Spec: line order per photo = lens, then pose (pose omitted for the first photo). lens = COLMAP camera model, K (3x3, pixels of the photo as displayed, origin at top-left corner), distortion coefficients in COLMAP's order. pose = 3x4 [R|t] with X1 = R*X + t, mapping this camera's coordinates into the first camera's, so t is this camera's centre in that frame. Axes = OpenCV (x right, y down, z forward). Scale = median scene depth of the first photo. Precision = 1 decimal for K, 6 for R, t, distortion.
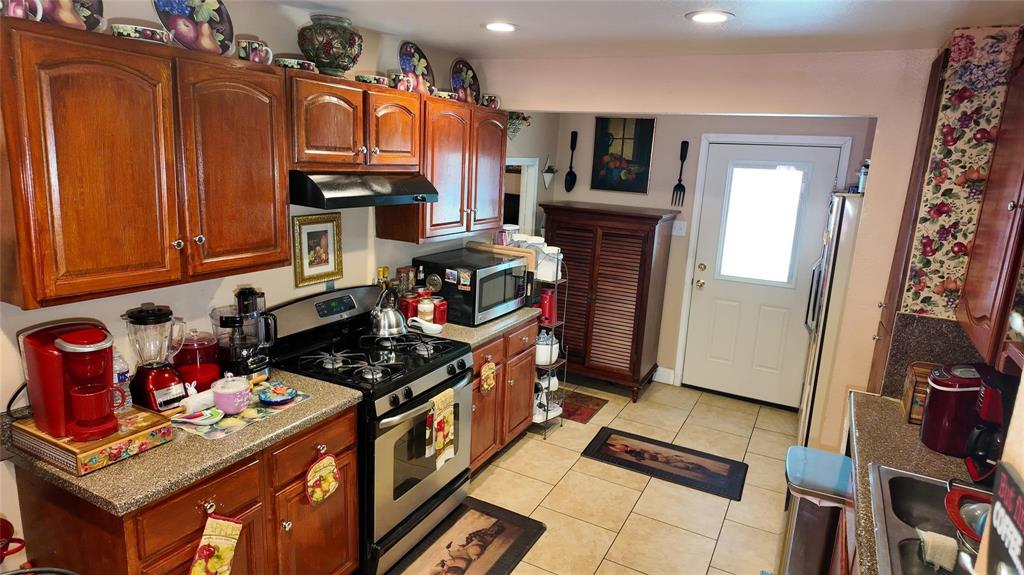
lens RADIAL K [[606.5, 0, 508.5], [0, 606.5, 283.7], [0, 0, 1]] dist [0.038138, -0.016449]
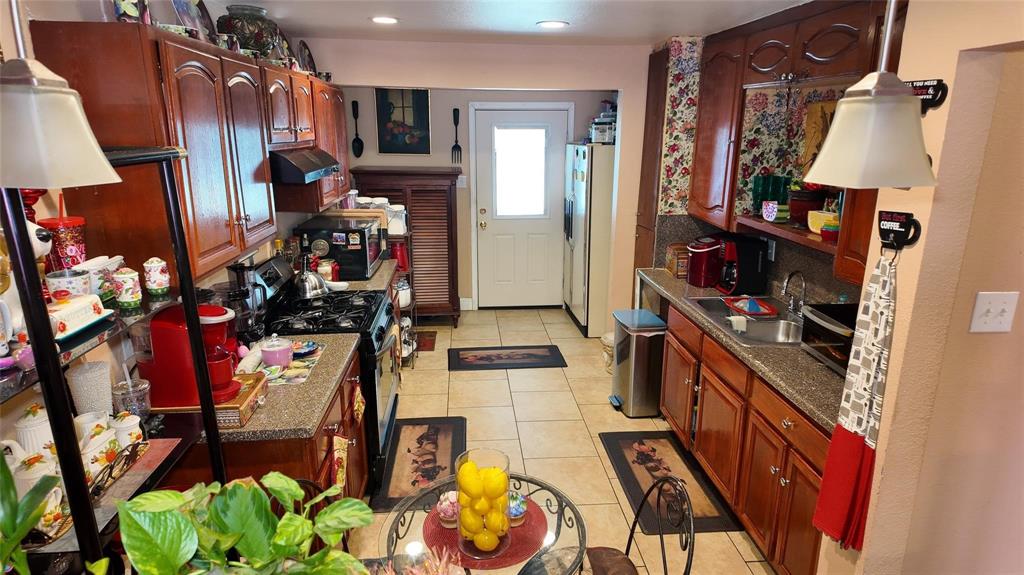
lens RADIAL K [[606.5, 0, 510.7], [0, 606.5, 294.1], [0, 0, 1]] dist [0.038138, -0.016449]
pose [[0.841814, -0.190635, 0.504983, -0.412202], [0.151867, 0.981413, 0.117326, 0.004000], [-0.517963, -0.022076, 0.855118, -0.130490]]
